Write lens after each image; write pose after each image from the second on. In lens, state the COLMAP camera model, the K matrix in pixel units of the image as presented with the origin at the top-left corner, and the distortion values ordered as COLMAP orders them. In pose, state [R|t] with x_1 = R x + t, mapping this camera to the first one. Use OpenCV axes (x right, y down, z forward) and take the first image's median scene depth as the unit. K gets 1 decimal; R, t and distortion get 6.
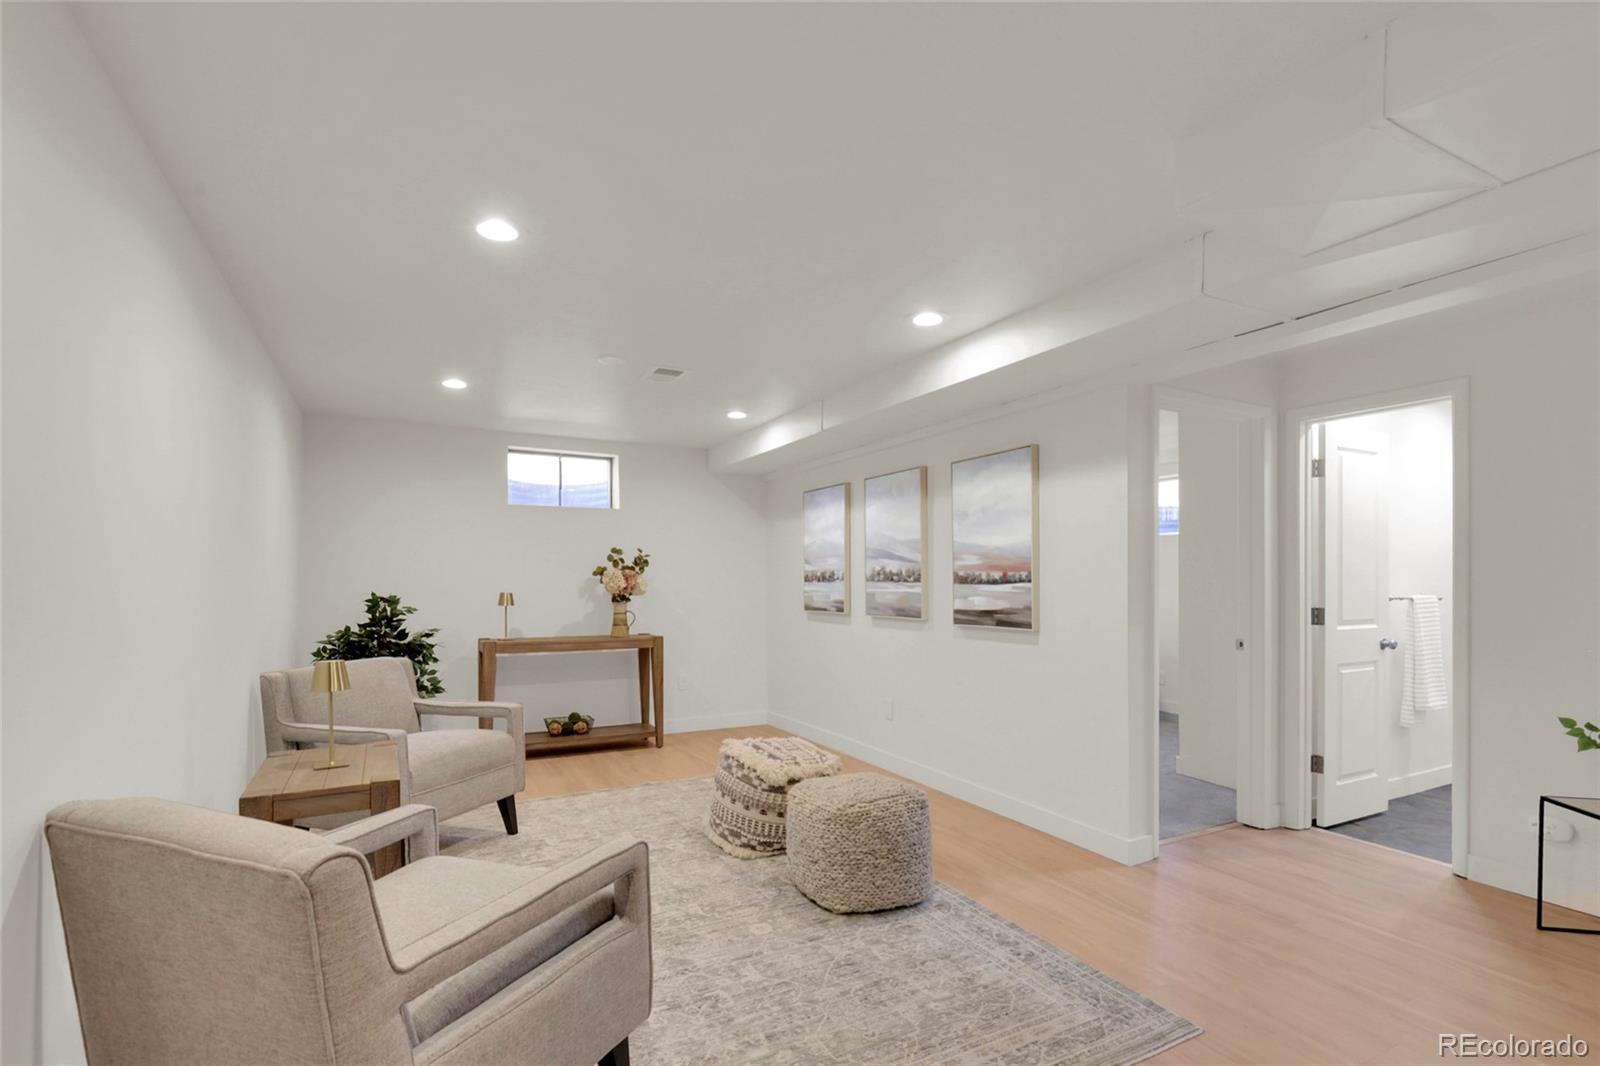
lens RADIAL K [[740.6, 0, 797.9], [0, 740.6, 592.8], [0, 0, 1]] dist [-0.000882, -0.000032]
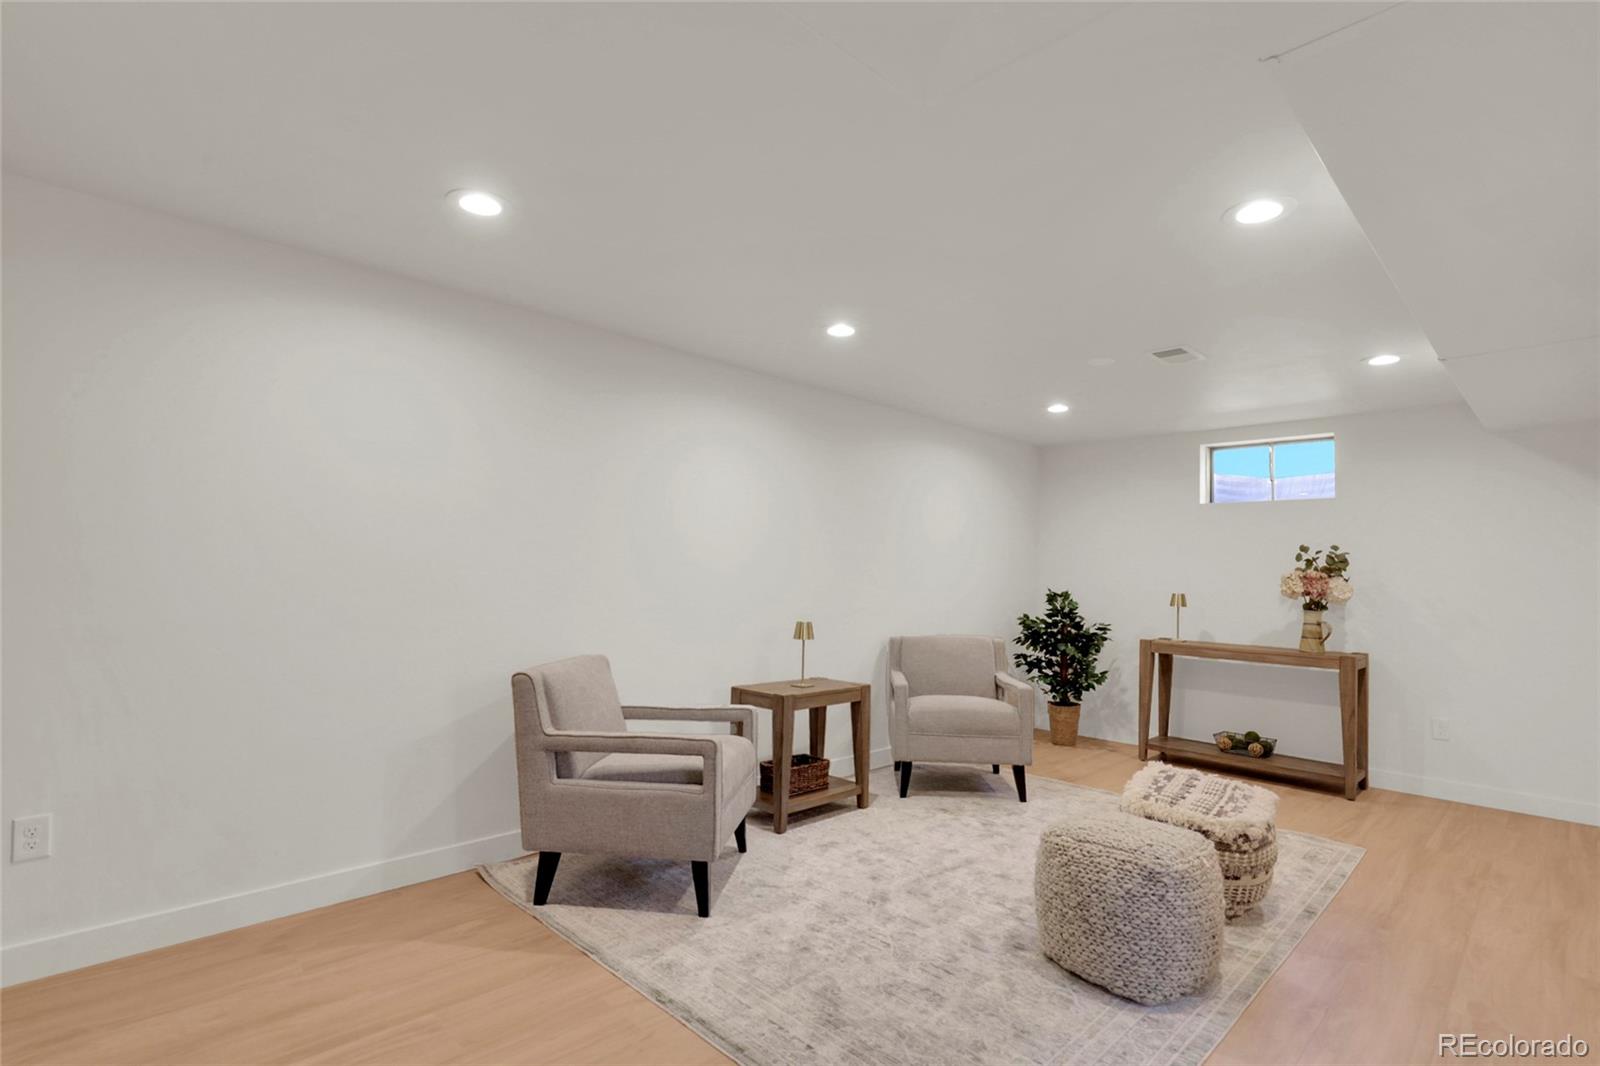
lens RADIAL K [[746.3, 0, 807.5], [0, 746.3, 565.9], [0, 0, 1]] dist [-0.000060, -0.000081]
pose [[0.308759, -0.003009, -0.951135, 0.389053], [-0.038439, 0.999139, -0.015639, -0.002371], [0.950363, 0.041389, 0.308378, 0.207508]]
